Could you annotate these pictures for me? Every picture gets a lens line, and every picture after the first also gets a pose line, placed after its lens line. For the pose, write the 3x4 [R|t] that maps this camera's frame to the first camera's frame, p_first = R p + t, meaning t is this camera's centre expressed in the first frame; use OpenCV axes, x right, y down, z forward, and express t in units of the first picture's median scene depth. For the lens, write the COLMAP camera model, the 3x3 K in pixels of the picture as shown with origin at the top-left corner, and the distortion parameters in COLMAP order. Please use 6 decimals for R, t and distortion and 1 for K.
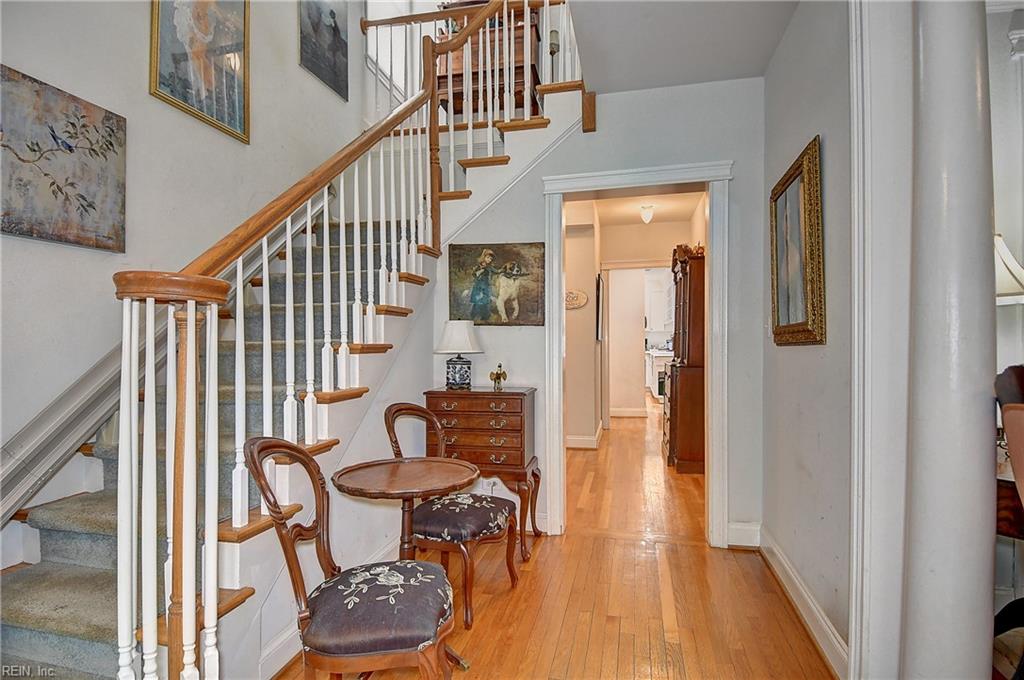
lens RADIAL K [[533.0, 0, 509.2], [0, 533.0, 339.1], [0, 0, 1]] dist [0.002924, 0.000249]
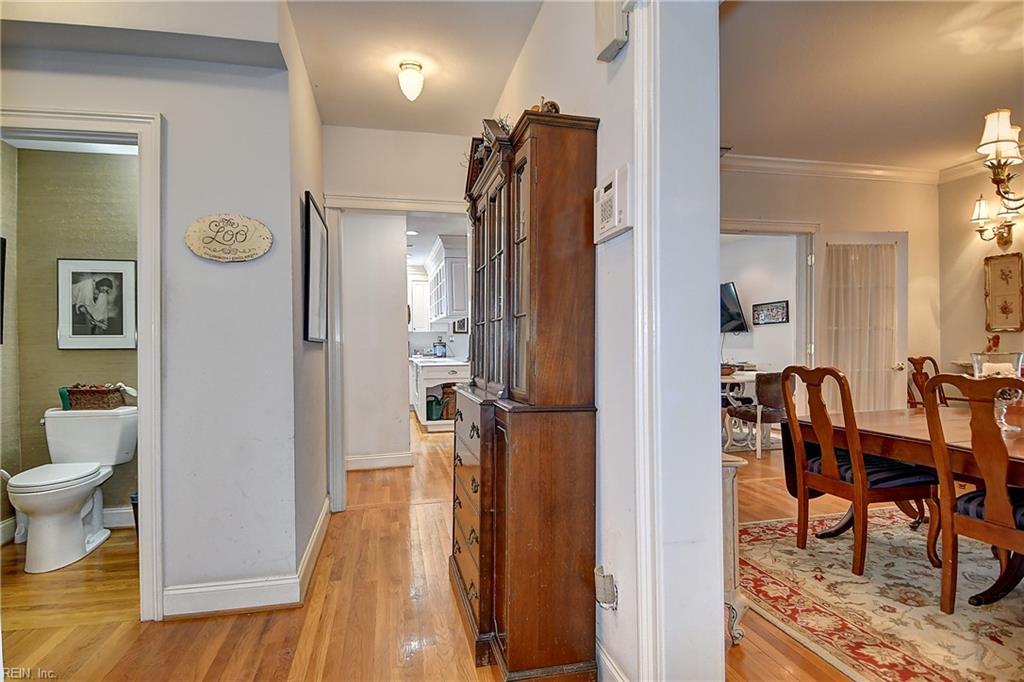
lens RADIAL K [[533.0, 0, 508.8], [0, 533.0, 345.1], [0, 0, 1]] dist [0.002924, 0.000249]
pose [[0.903967, -0.001788, 0.427599, 0.077439], [0.001101, 0.999998, 0.001852, 0.004294], [-0.427601, -0.001203, 0.903967, 0.318171]]
